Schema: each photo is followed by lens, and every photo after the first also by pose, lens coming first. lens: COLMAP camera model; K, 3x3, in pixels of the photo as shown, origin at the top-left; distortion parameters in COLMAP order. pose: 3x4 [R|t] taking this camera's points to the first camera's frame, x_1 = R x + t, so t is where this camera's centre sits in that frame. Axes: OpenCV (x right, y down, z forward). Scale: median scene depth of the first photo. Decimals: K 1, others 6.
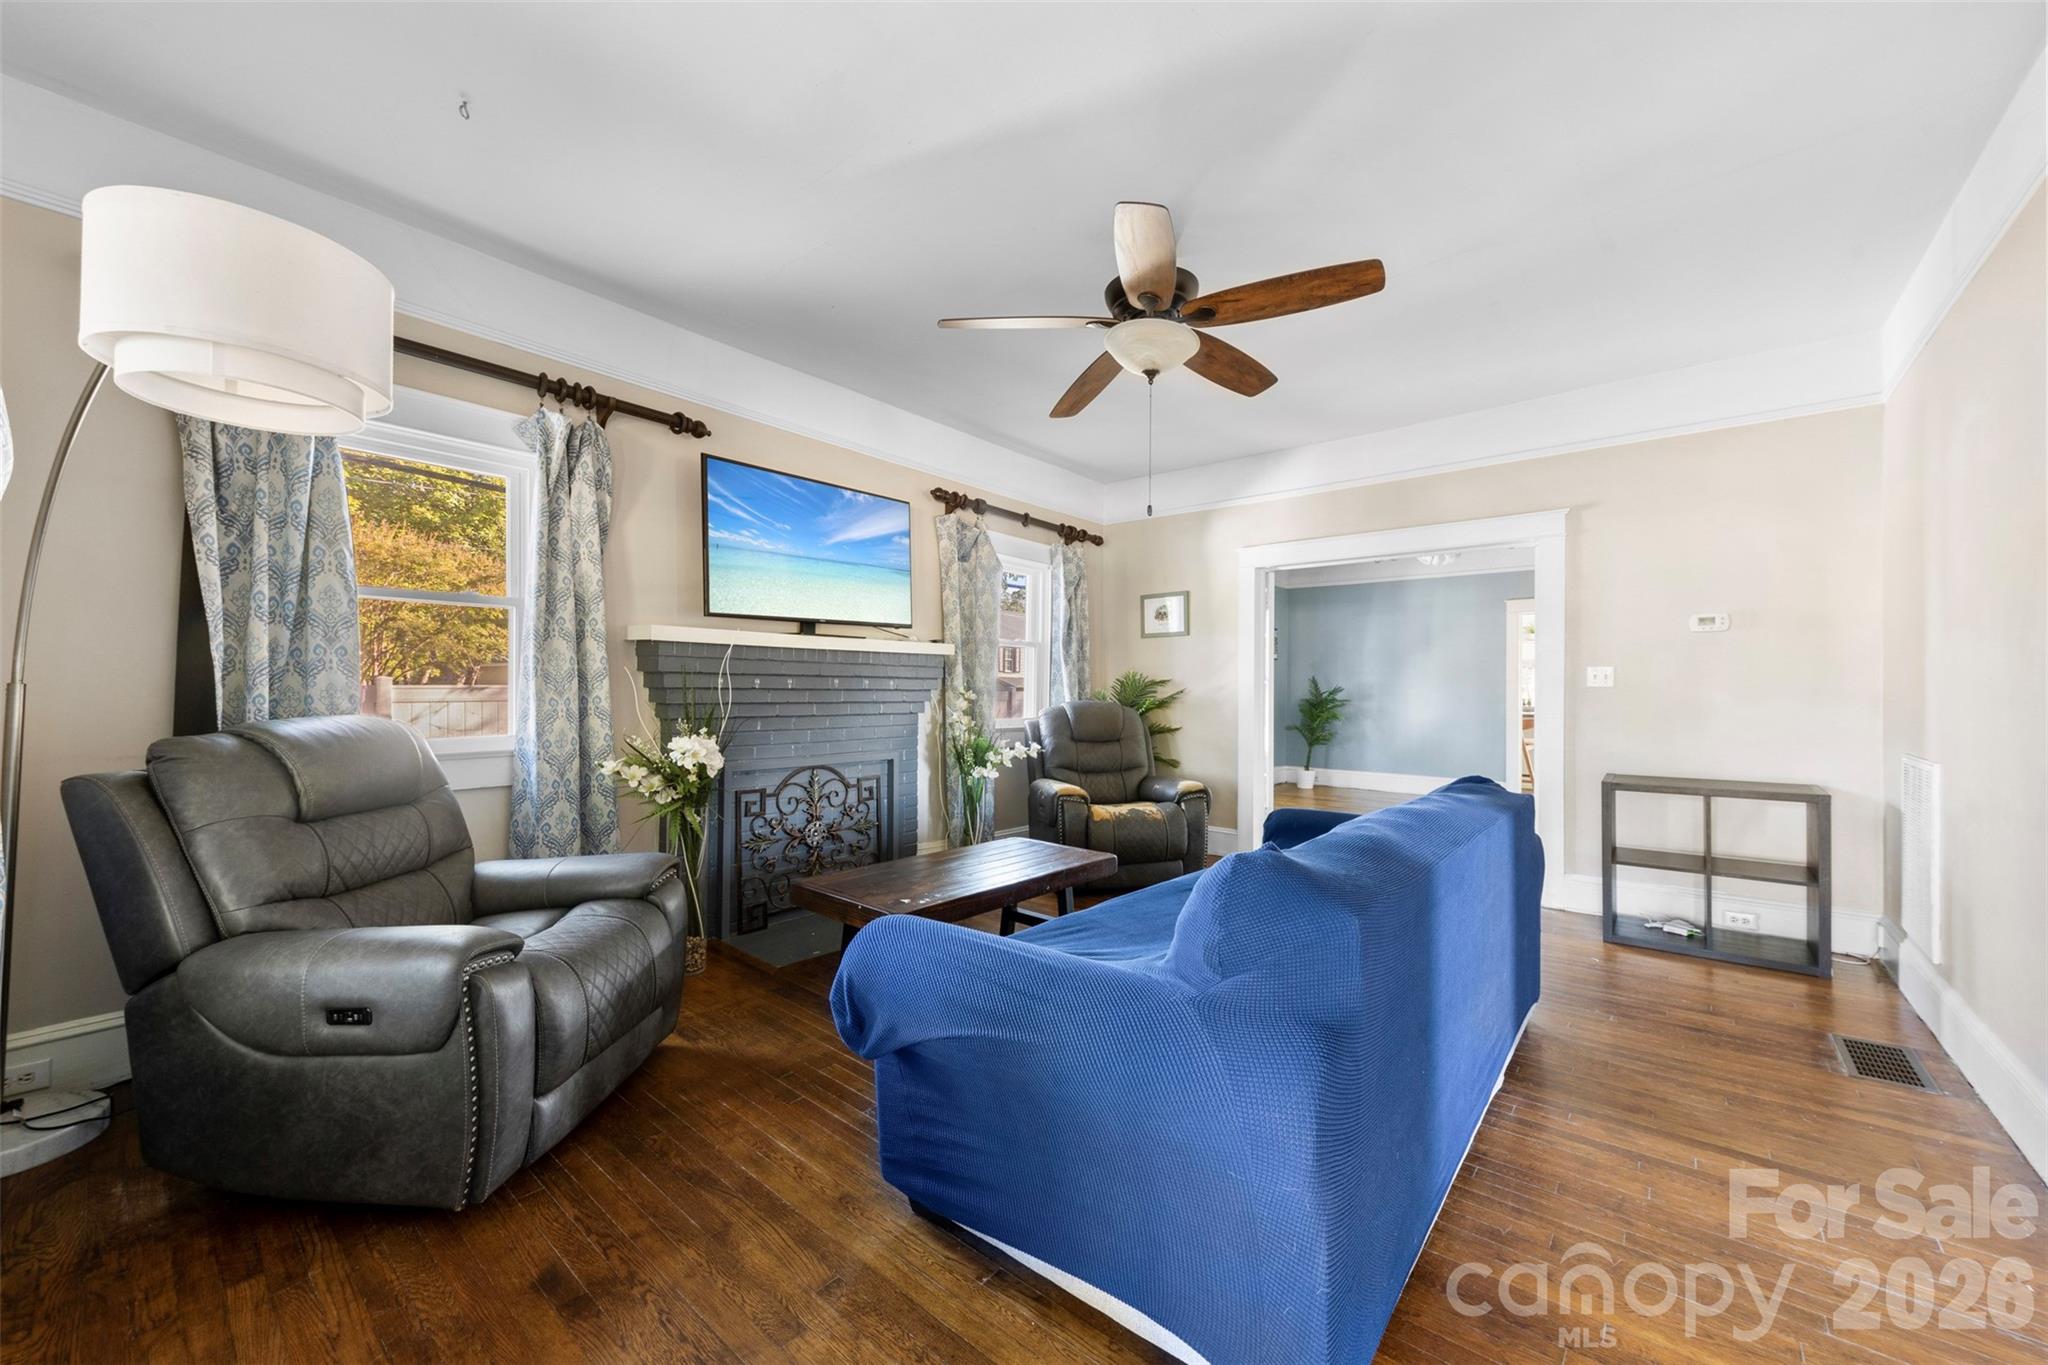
lens RADIAL K [[795.0, 0, 1037.0], [0, 795.0, 681.2], [0, 0, 1]] dist [0.009108, 0.000051]
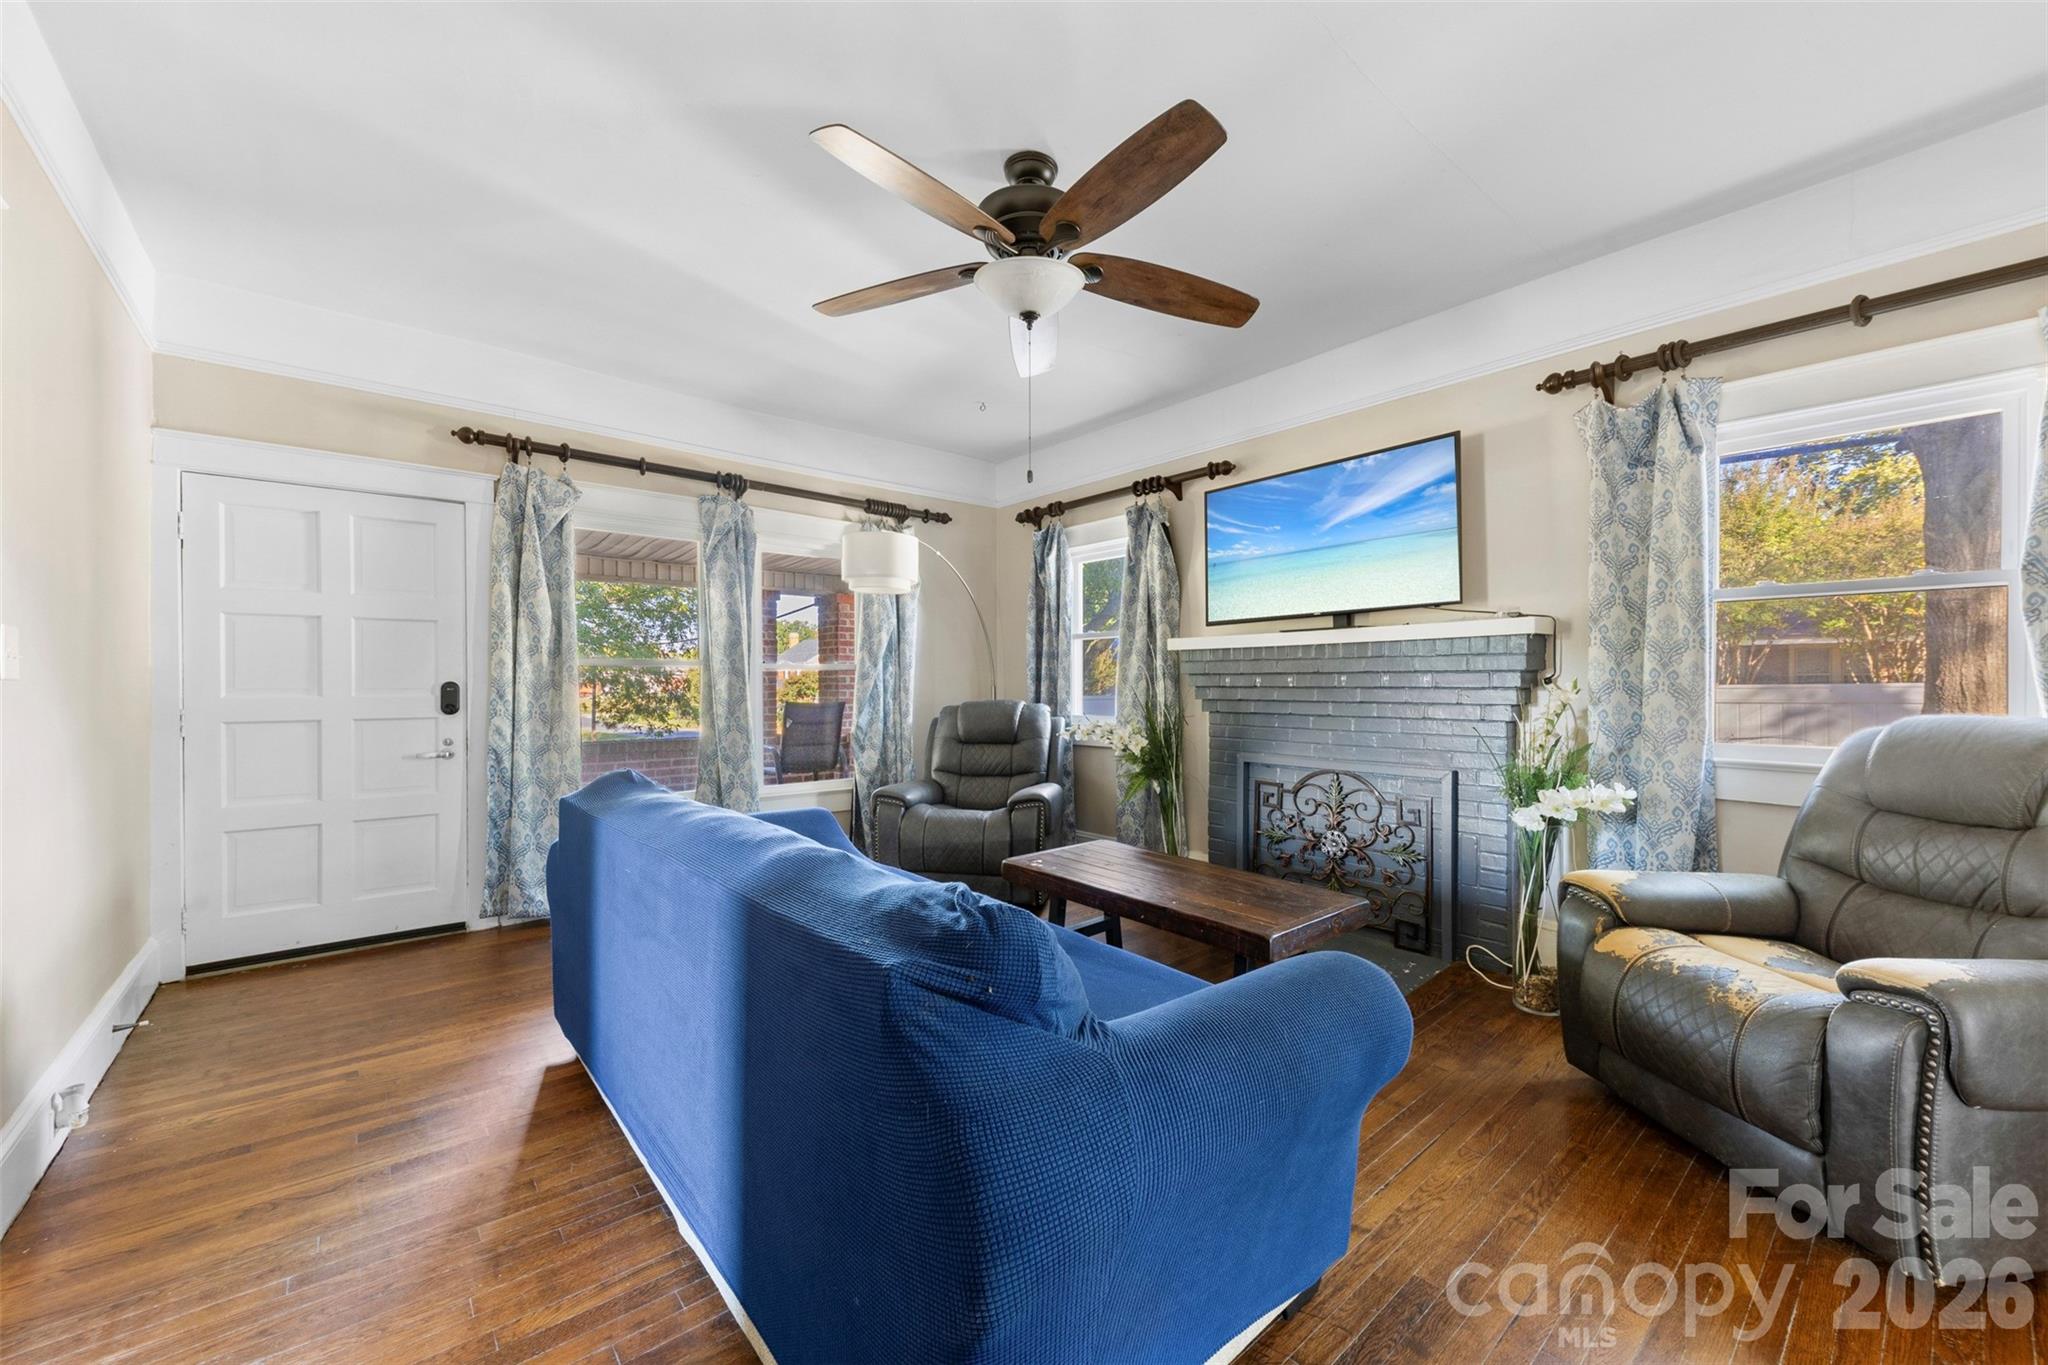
lens RADIAL K [[795.0, 0, 1045.0], [0, 795.0, 690.1], [0, 0, 1]] dist [0.009108, 0.000051]
pose [[-0.178952, -0.007678, -0.983828, 0.705900], [0.001474, 0.999966, -0.008073, 0.020987], [0.983857, -0.002895, -0.178934, 0.854132]]
